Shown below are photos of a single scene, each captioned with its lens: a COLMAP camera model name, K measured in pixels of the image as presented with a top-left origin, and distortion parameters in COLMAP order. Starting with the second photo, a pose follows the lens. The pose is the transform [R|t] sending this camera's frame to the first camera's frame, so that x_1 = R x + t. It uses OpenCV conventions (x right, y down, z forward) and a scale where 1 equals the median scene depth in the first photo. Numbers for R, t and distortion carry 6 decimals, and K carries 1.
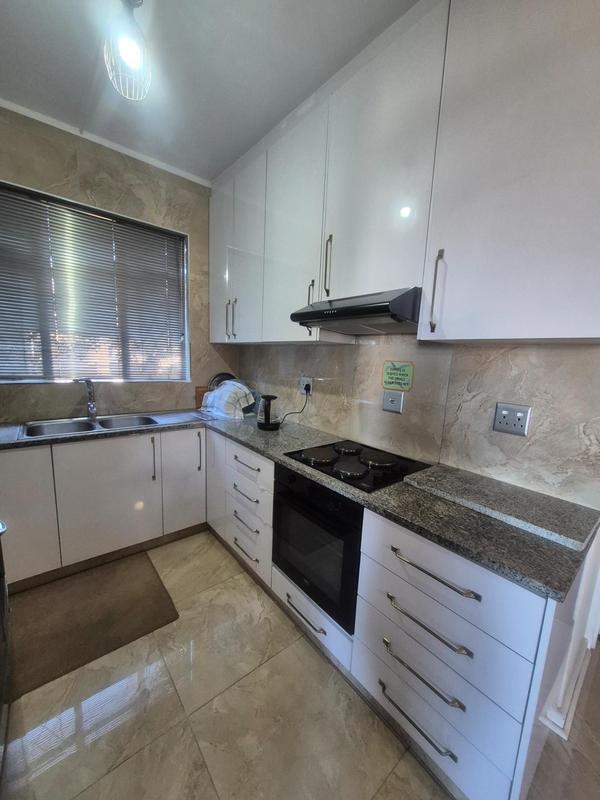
lens RADIAL K [[314.5, 0, 302.1], [0, 314.5, 405.3], [0, 0, 1]] dist [0.011596, -0.005604]
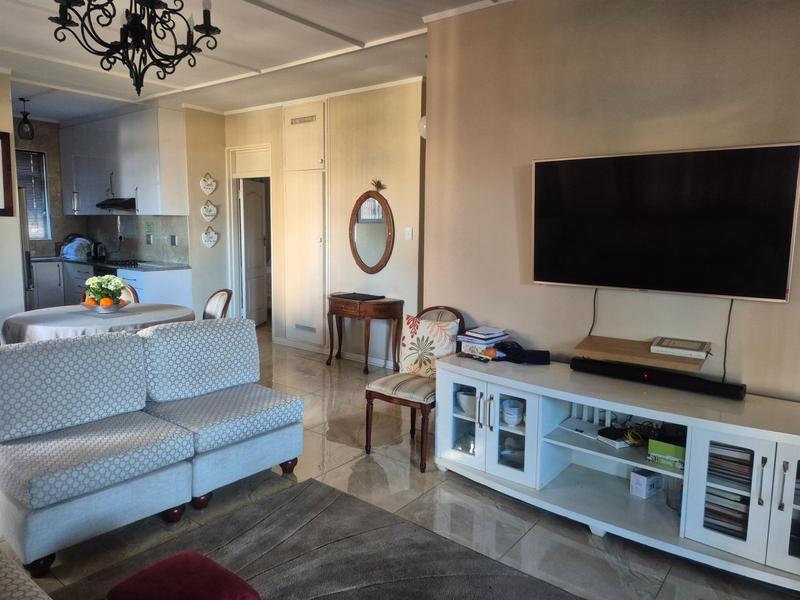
lens RADIAL K [[563.4, 0, 400.0], [0, 563.4, 300.0], [0, 0, 1]] dist [0.078045, -0.087192]
pose [[0.976156, -0.053870, 0.210280, 0.939808], [0.057221, 0.998313, -0.009881, 0.461053], [-0.209393, 0.021678, 0.977591, -2.785317]]
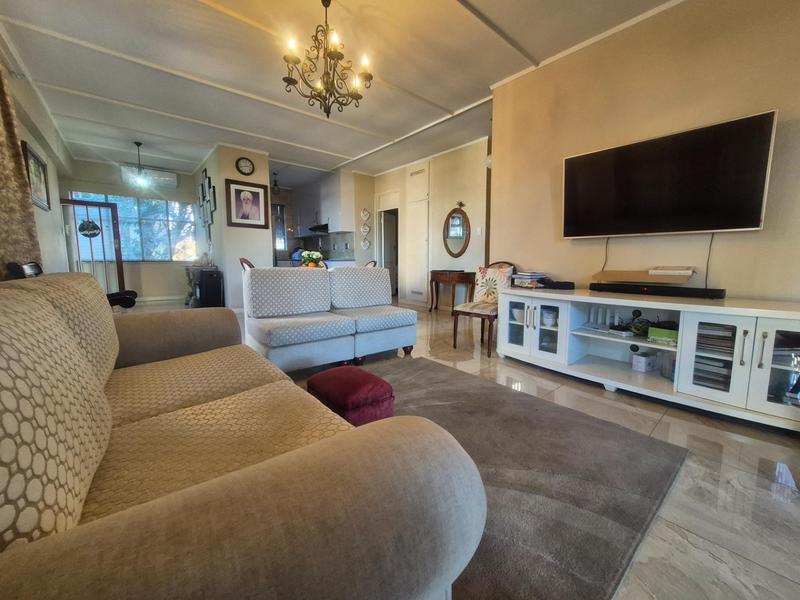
lens RADIAL K [[320.6, 0, 407.6], [0, 320.6, 299.5], [0, 0, 1]] dist [-0.000144, 0.000059]
pose [[0.998813, -0.044570, 0.019635, 0.923948], [0.045122, 0.998572, -0.028601, 0.691582], [-0.018332, 0.029453, 0.999398, -2.691128]]
